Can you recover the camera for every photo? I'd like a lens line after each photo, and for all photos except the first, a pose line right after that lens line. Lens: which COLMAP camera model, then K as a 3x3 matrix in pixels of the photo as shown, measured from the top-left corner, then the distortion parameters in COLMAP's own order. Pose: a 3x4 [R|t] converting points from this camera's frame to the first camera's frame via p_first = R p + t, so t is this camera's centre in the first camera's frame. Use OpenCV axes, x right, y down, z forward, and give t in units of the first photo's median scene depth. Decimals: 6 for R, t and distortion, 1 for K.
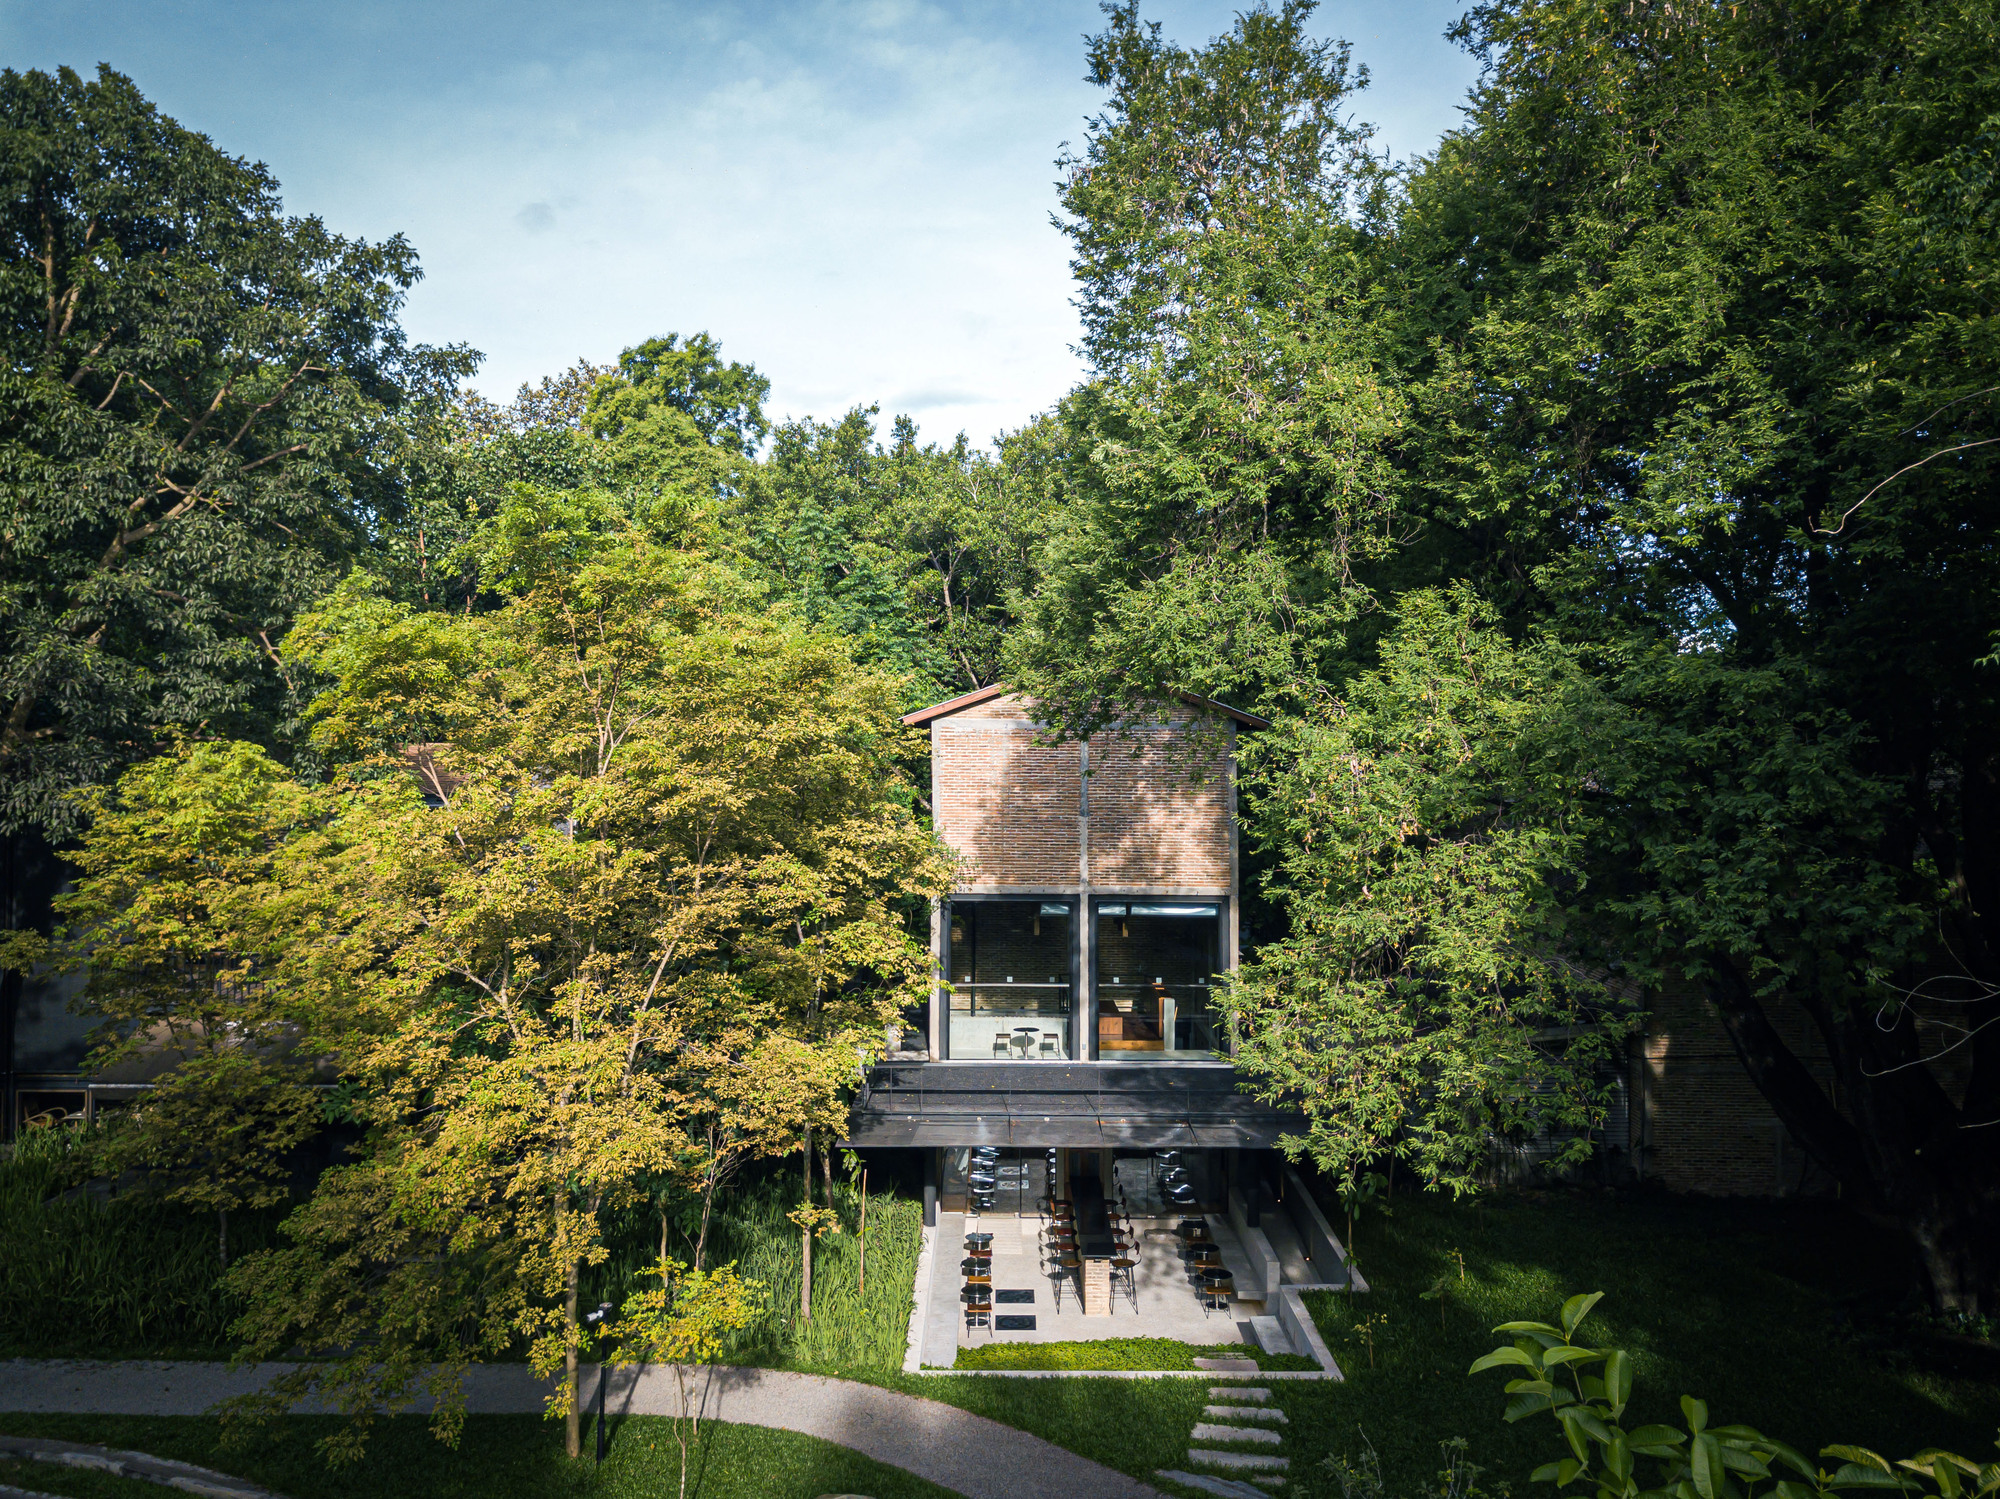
lens RADIAL K [[1468.4, 0, 1004.9], [0, 1468.4, 740.0], [0, 0, 1]] dist [0.071294, -0.000010]
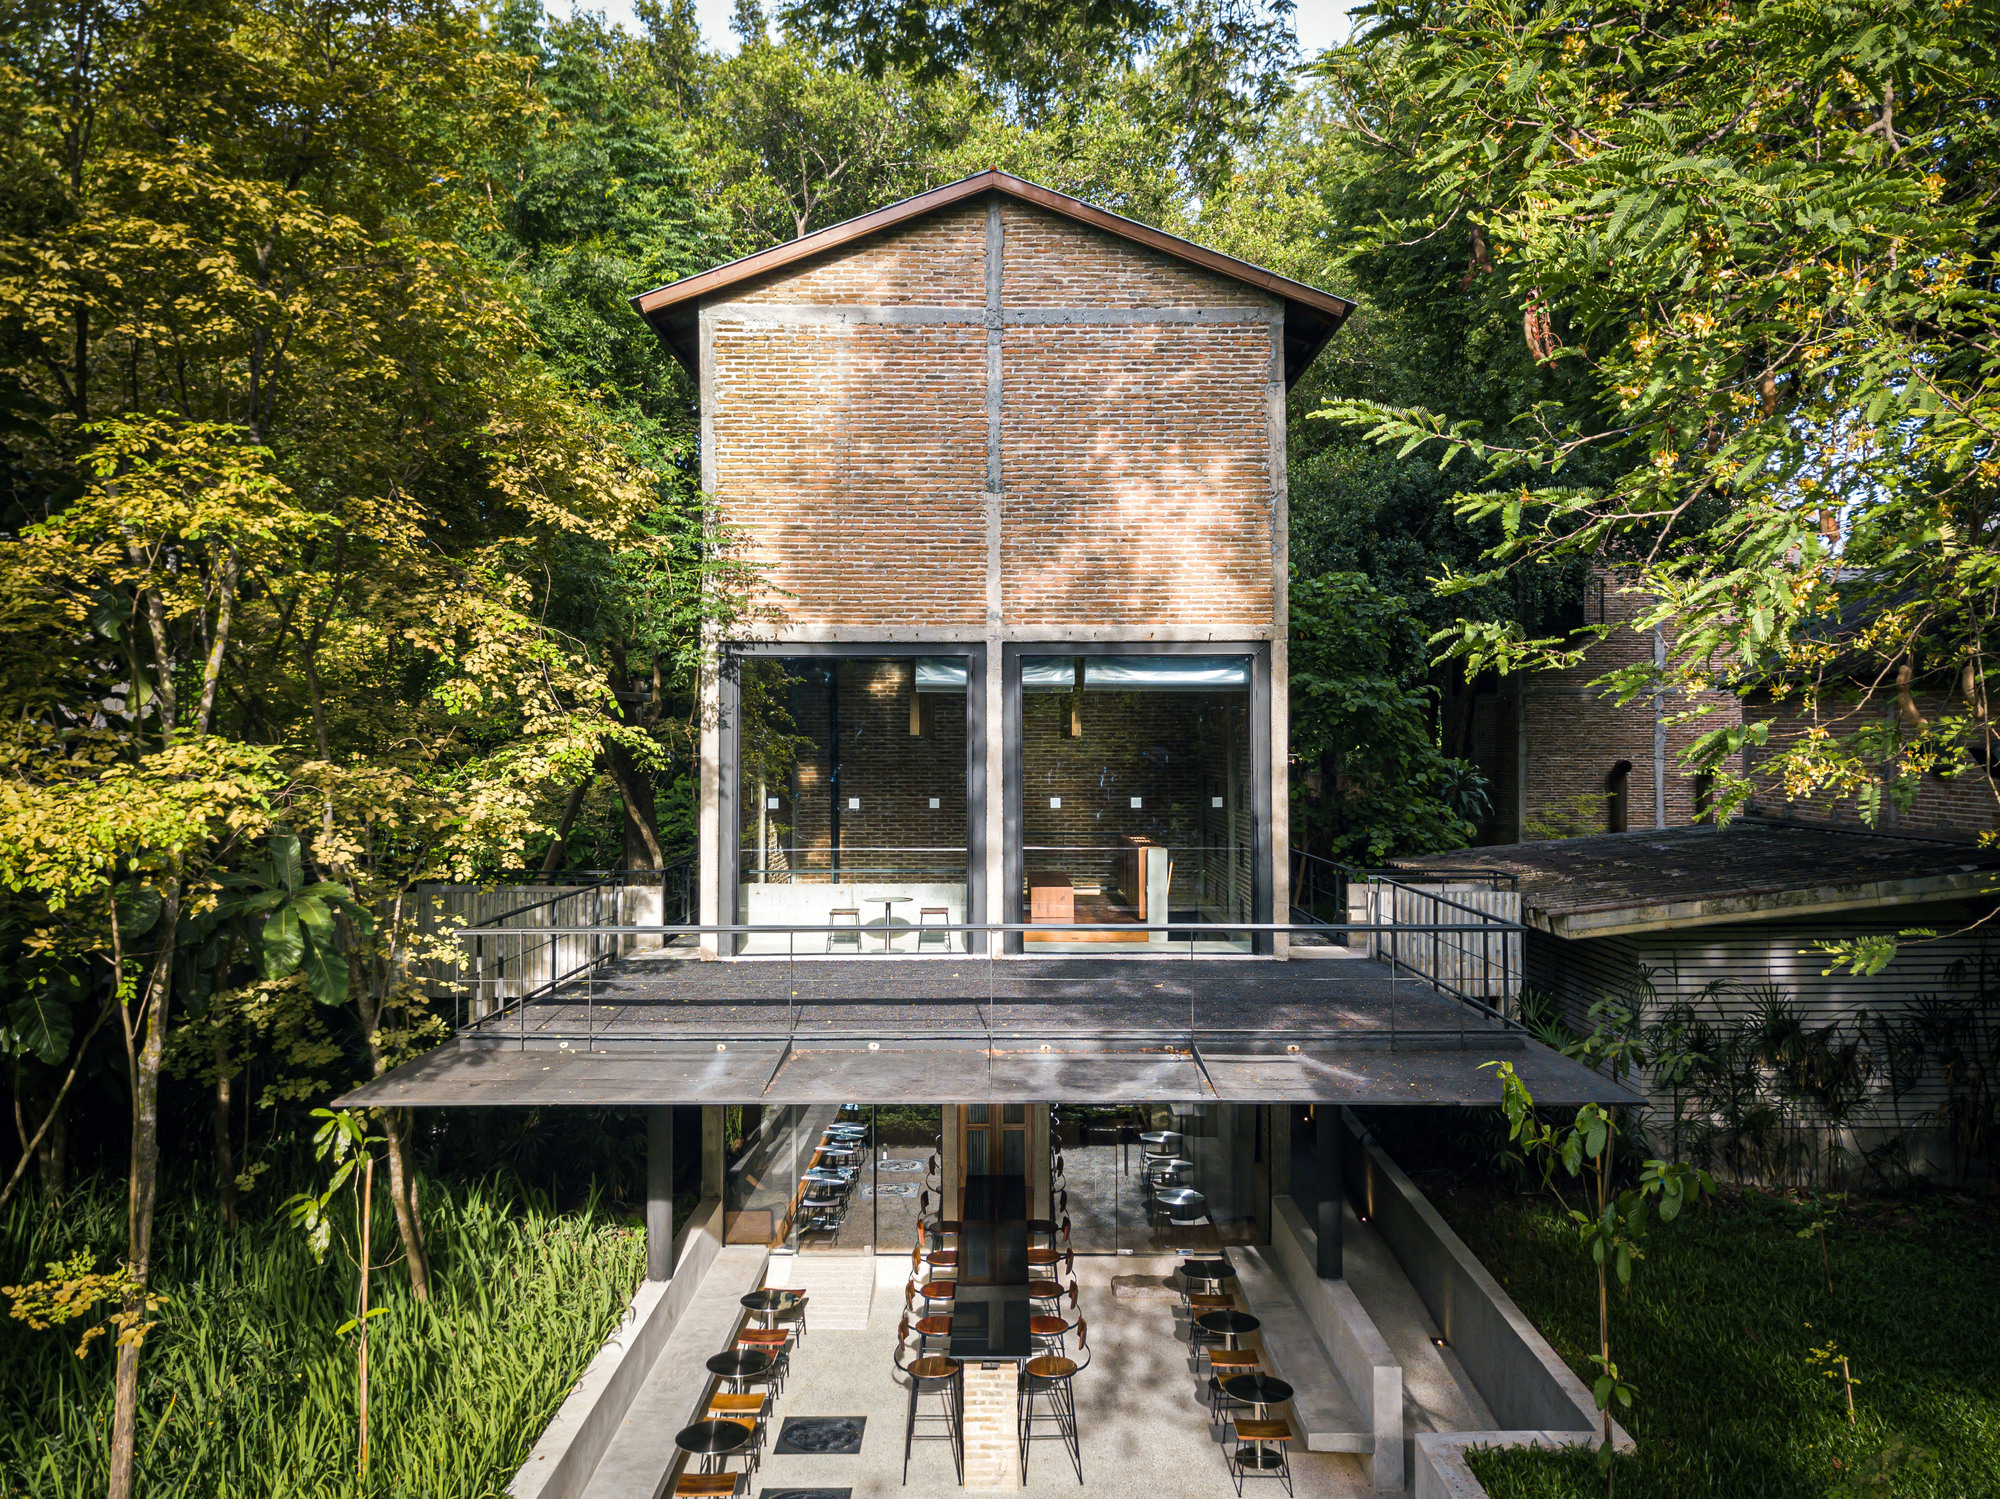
lens RADIAL K [[1468.4, 0, 998.3], [0, 1468.4, 740.2], [0, 0, 1]] dist [0.071294, -0.000010]
pose [[0.999917, -0.007762, -0.010301, 0.060445], [0.007778, 0.999969, 0.001509, 0.139152], [0.010289, -0.001589, 0.999946, 0.472900]]
